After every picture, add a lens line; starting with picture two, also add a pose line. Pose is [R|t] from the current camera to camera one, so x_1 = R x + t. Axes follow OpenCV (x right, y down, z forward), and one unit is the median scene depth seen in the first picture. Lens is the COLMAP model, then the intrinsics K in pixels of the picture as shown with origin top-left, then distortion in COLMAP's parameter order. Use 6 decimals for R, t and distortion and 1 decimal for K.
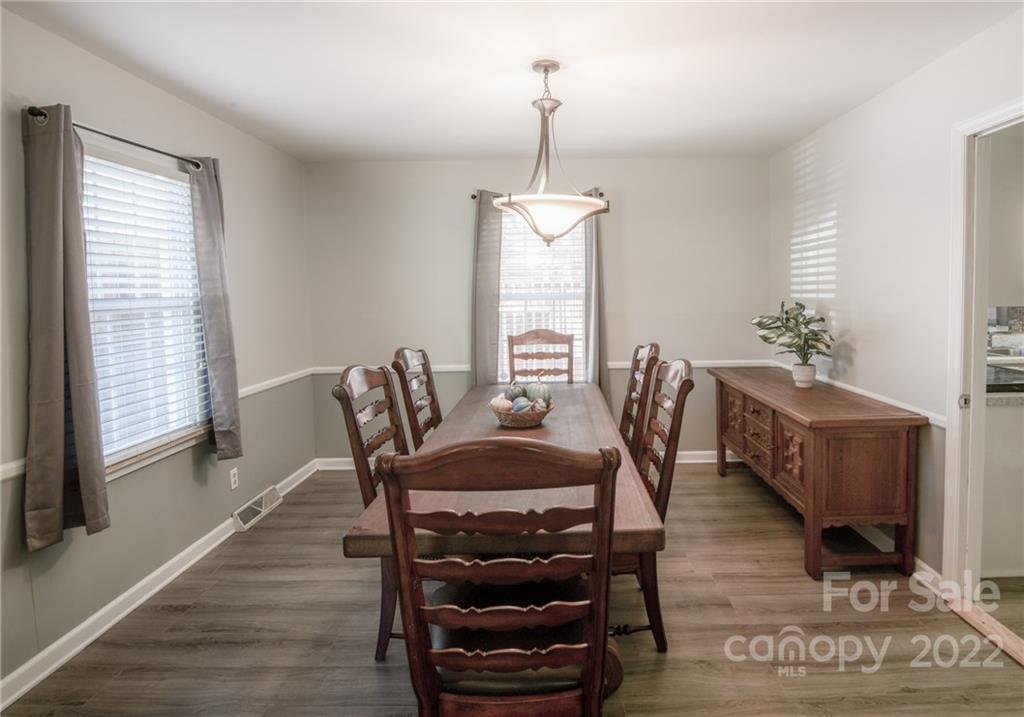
lens RADIAL K [[647.1, 0, 512.3], [0, 647.1, 359.0], [0, 0, 1]] dist [-0.011094, -0.000951]
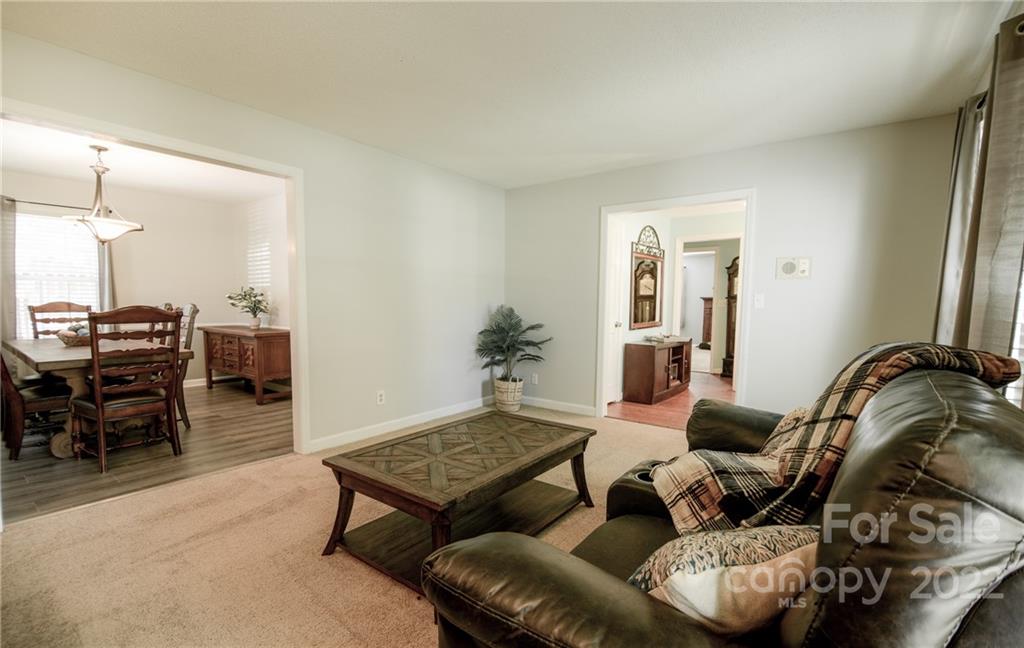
lens RADIAL K [[463.7, 0, 513.3], [0, 463.7, 325.6], [0, 0, 1]] dist [-0.017382, -0.000321]
pose [[0.613536, -0.019135, 0.789435, -0.180744], [0.049510, 0.998672, -0.014273, 0.091880], [-0.788113, 0.047842, 0.613669, -0.496392]]
